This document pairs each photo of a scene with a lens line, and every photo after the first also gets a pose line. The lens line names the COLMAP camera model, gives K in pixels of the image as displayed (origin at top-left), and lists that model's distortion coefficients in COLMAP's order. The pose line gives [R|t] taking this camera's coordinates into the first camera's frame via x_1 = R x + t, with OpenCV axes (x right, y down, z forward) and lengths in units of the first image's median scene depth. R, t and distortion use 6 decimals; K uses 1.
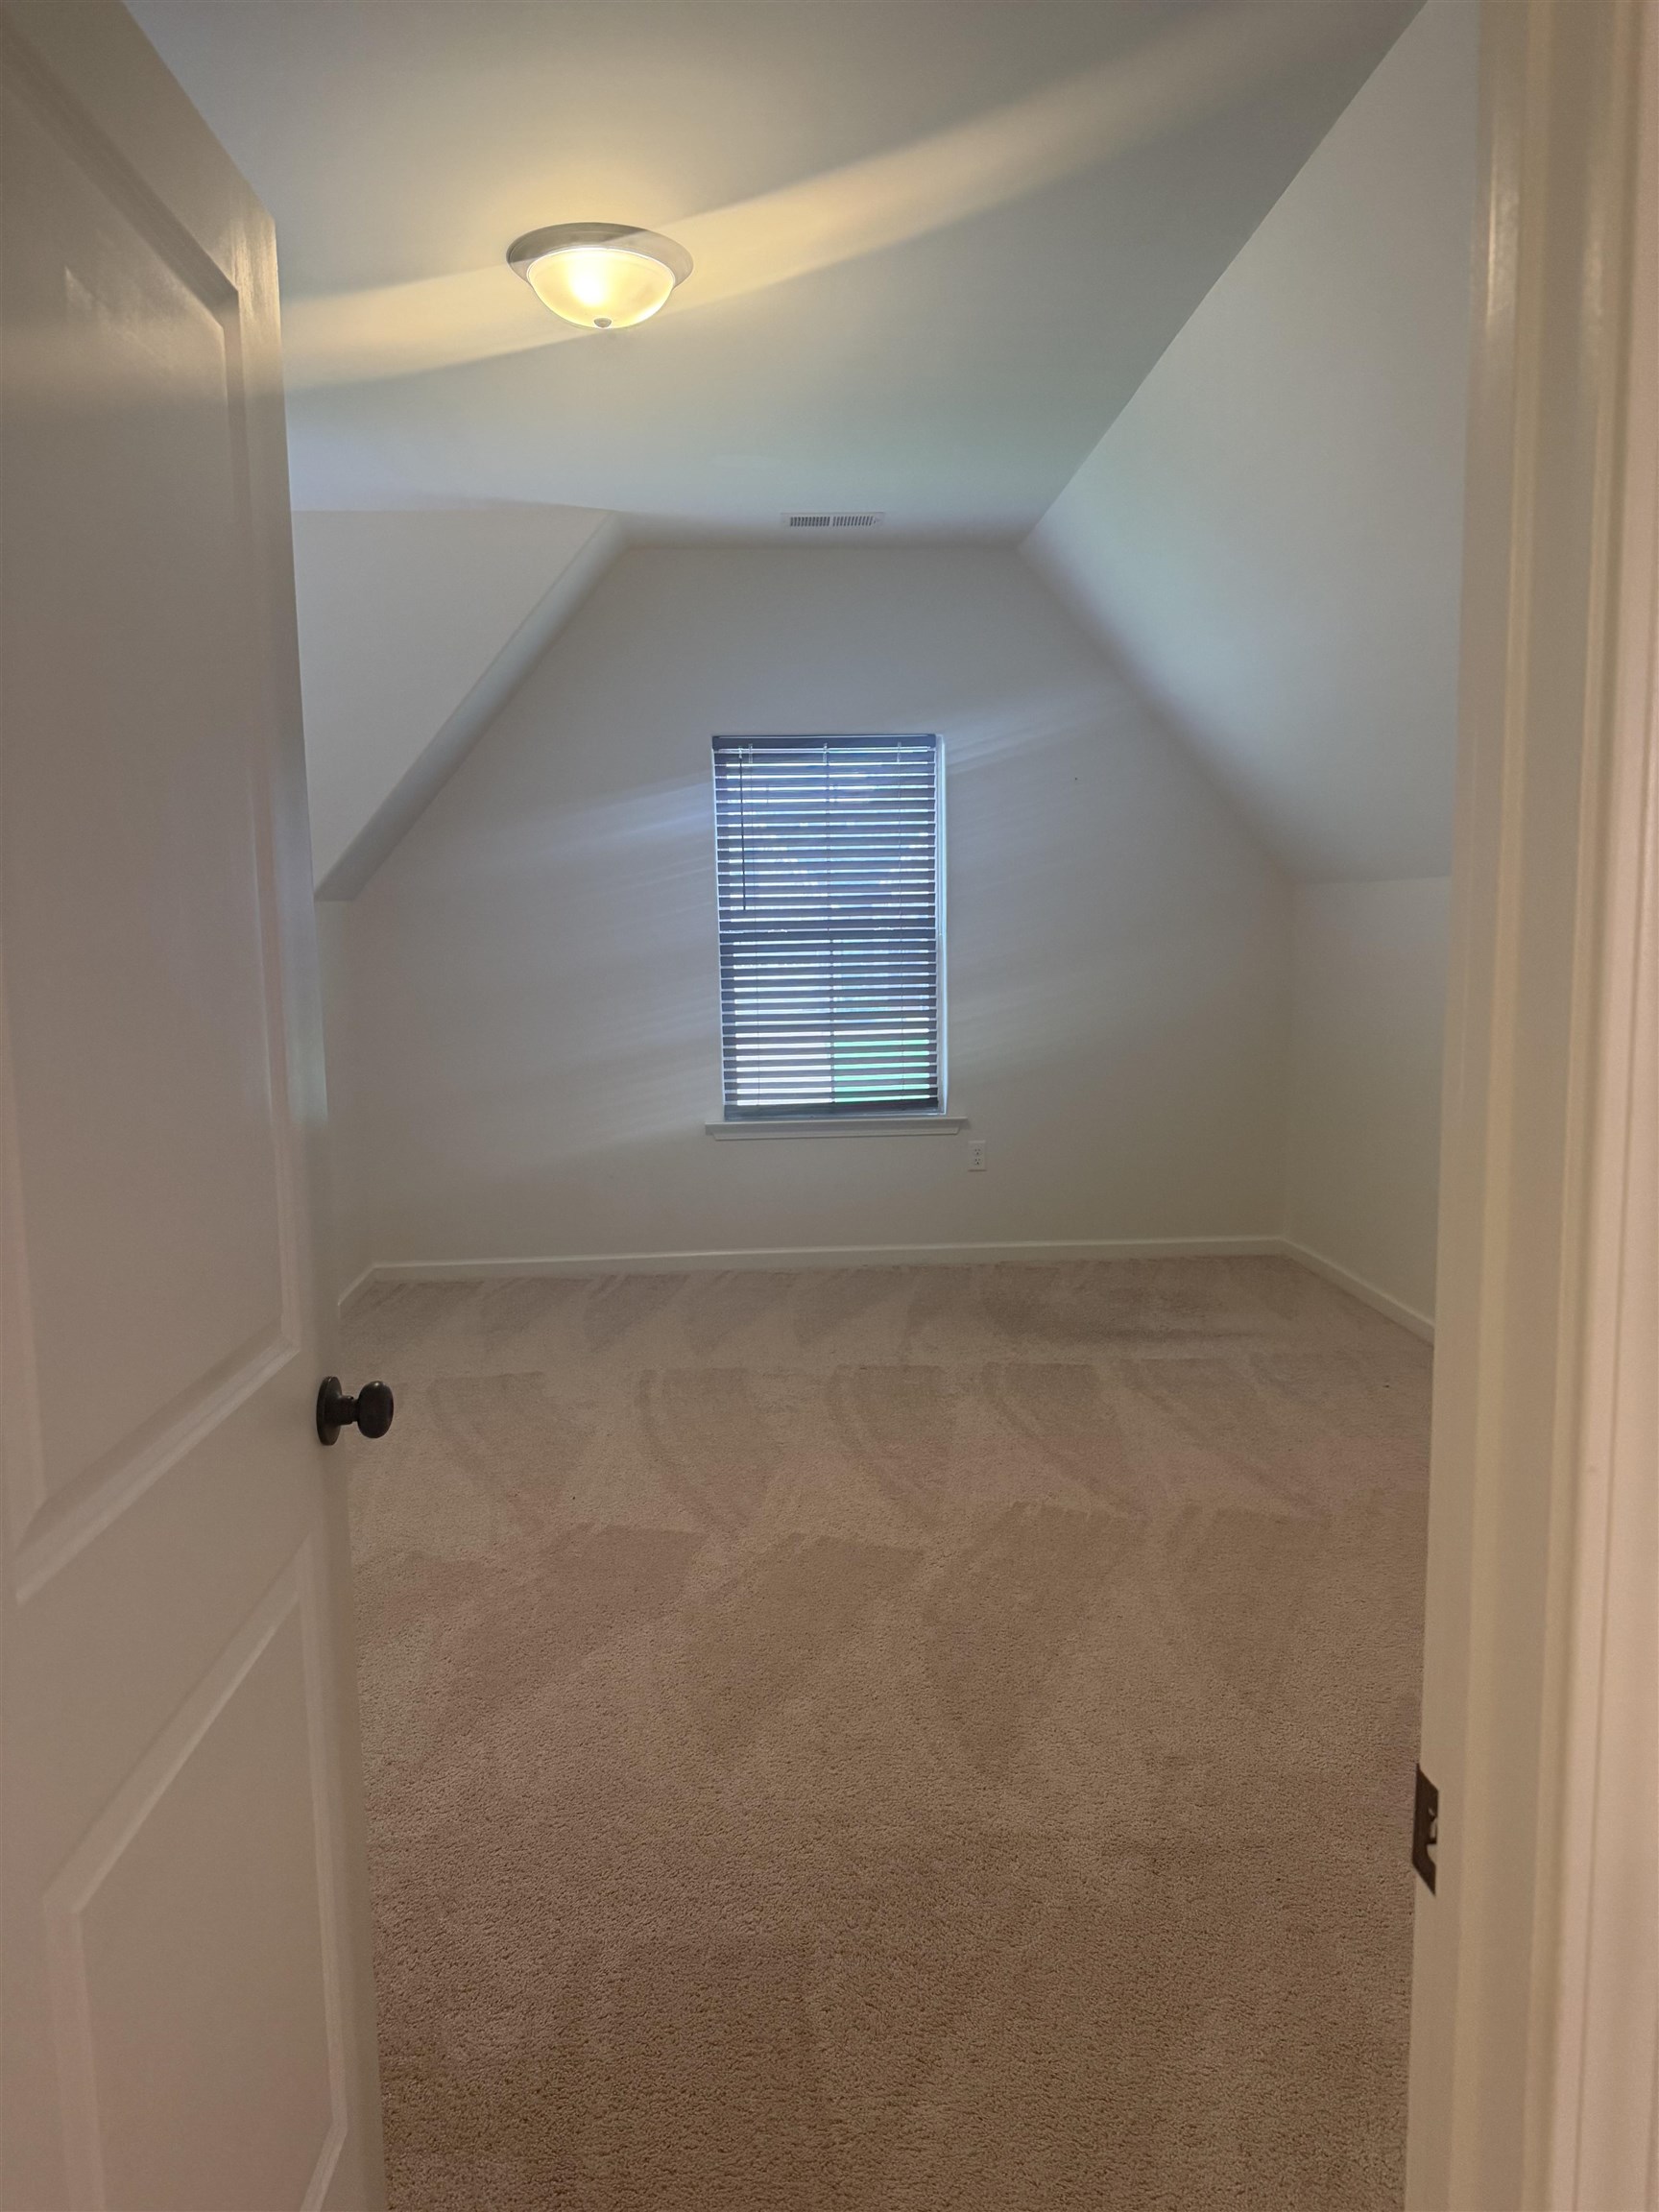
lens RADIAL K [[1563.4, 0, 833.3], [0, 1563.4, 1113.2], [0, 0, 1]] dist [0.054155, 0.000049]
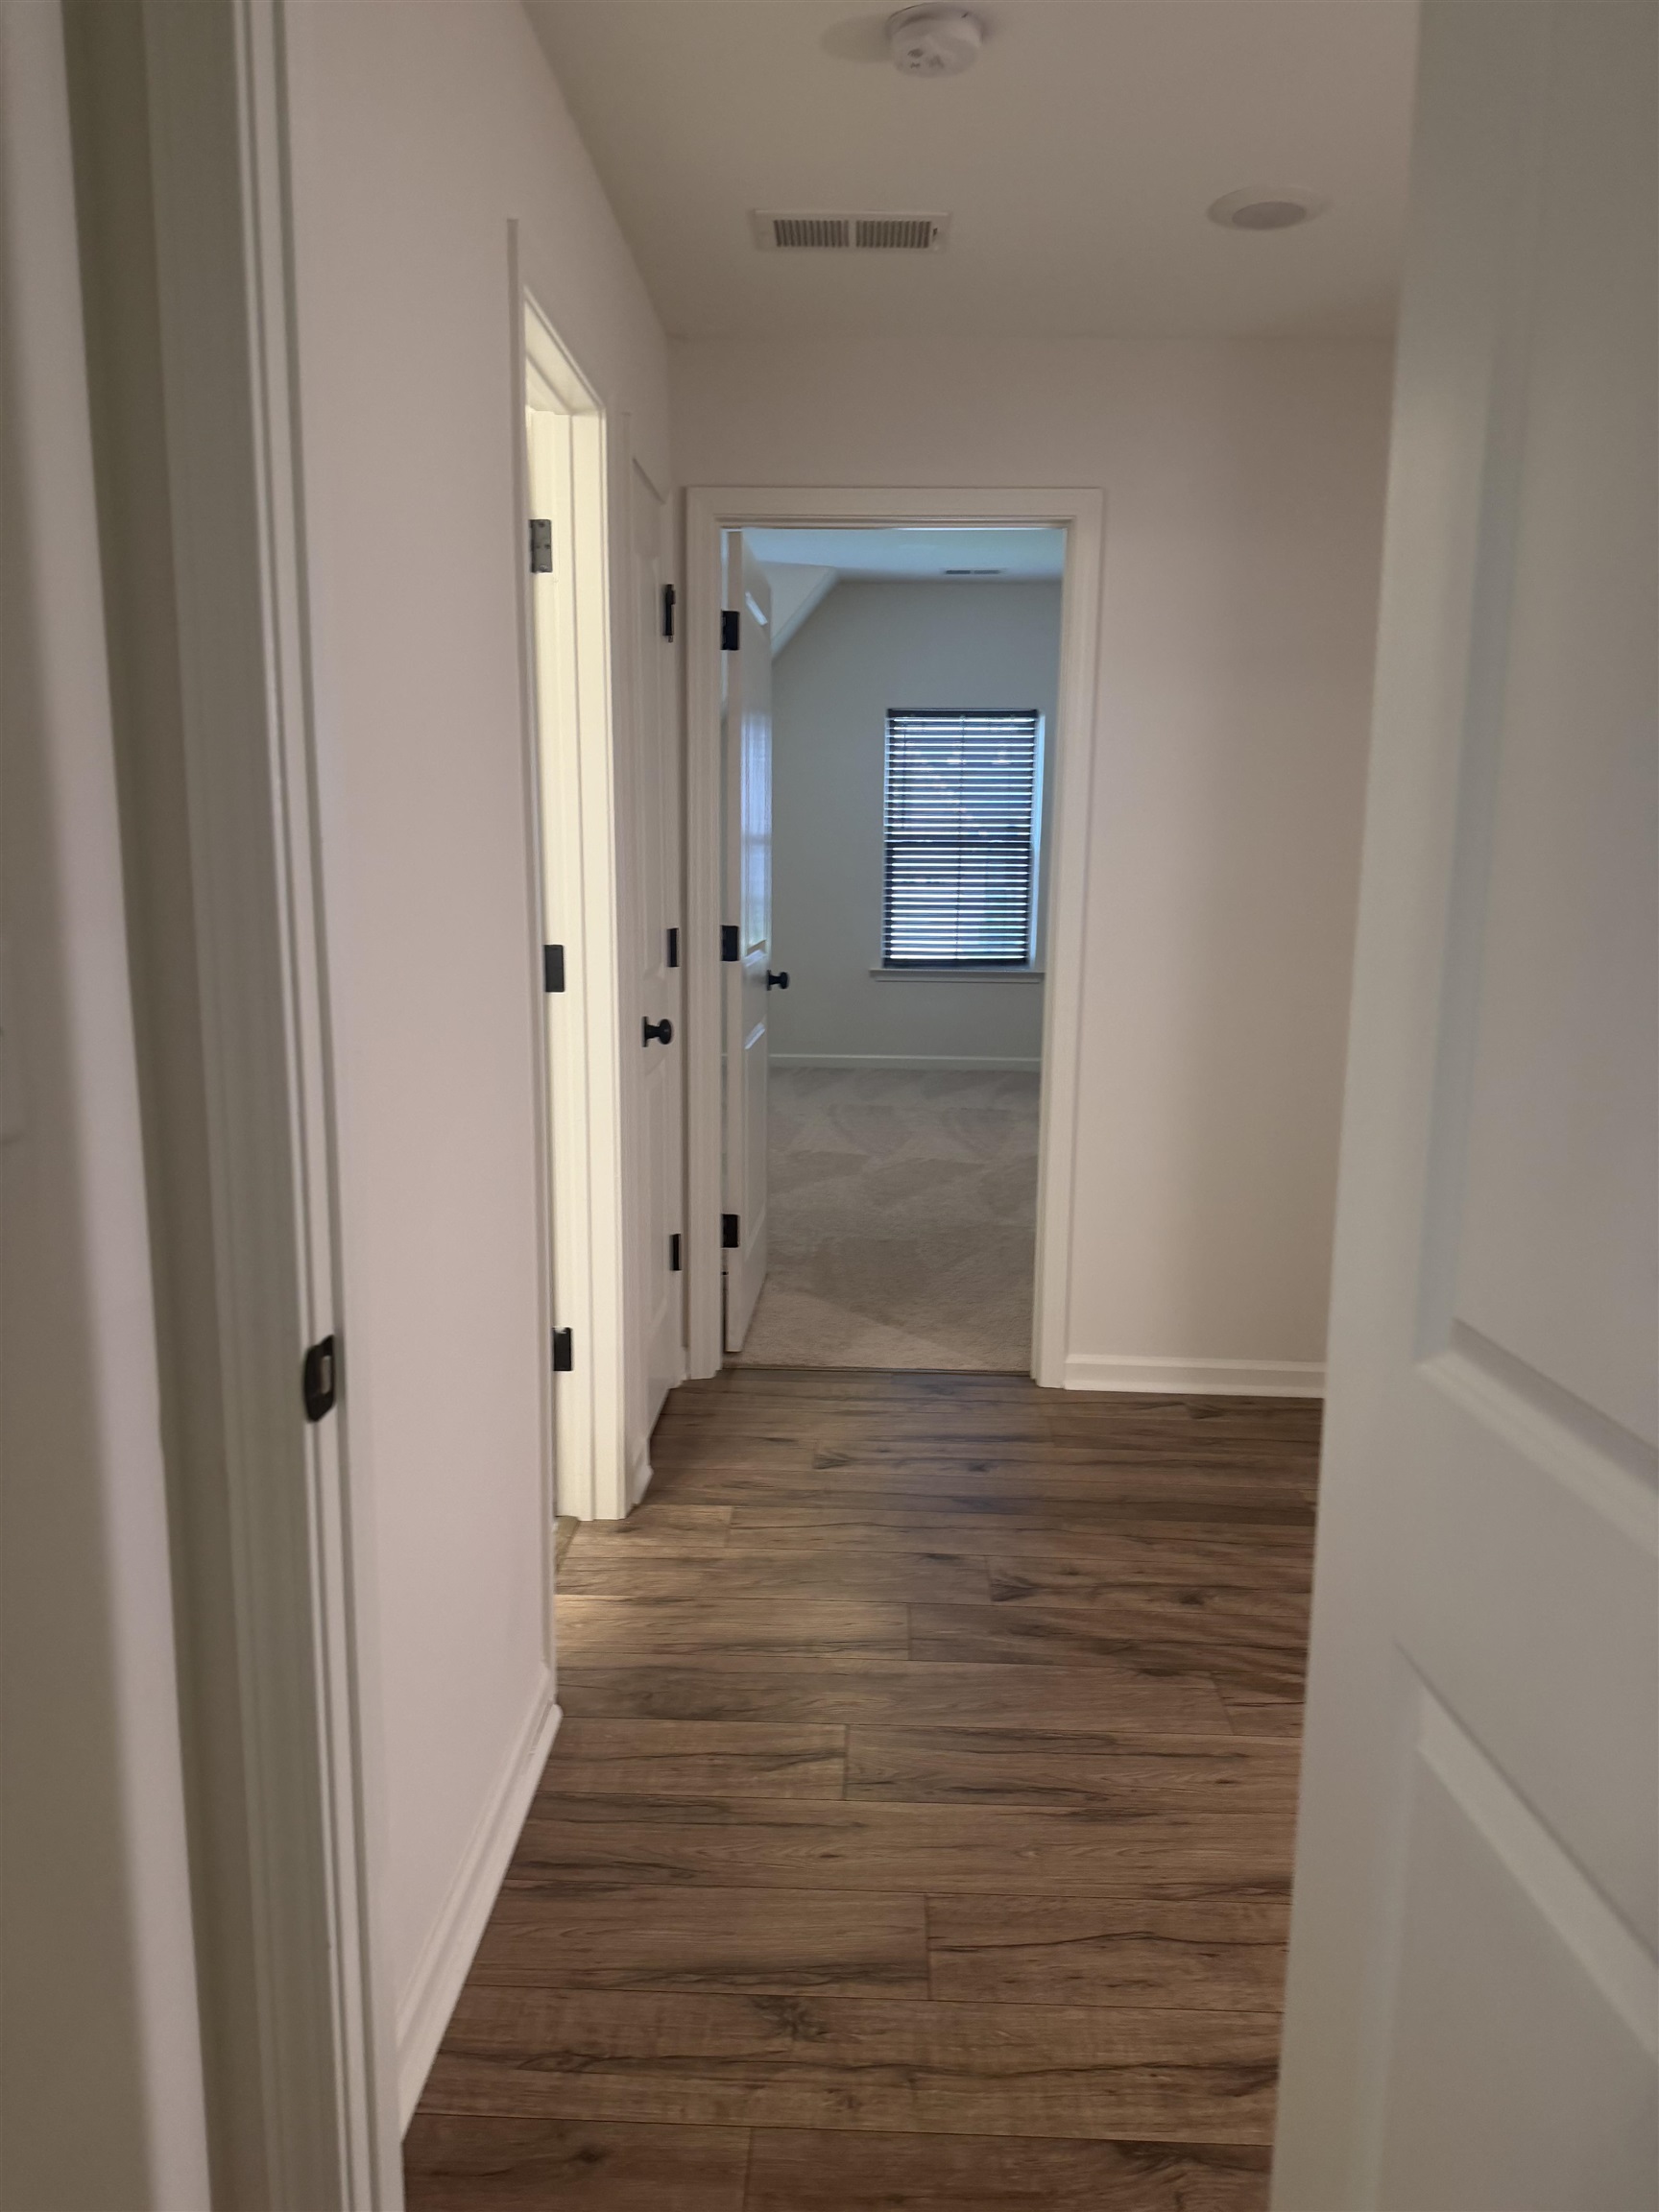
lens RADIAL K [[1563.4, 0, 825.2], [0, 1563.4, 1099.3], [0, 0, 1]] dist [0.054155, 0.000049]
pose [[0.994591, 0.045958, -0.093151, 0.020508], [-0.042212, 0.998234, 0.041797, 0.069849], [0.094907, -0.037639, 0.994774, -0.494425]]
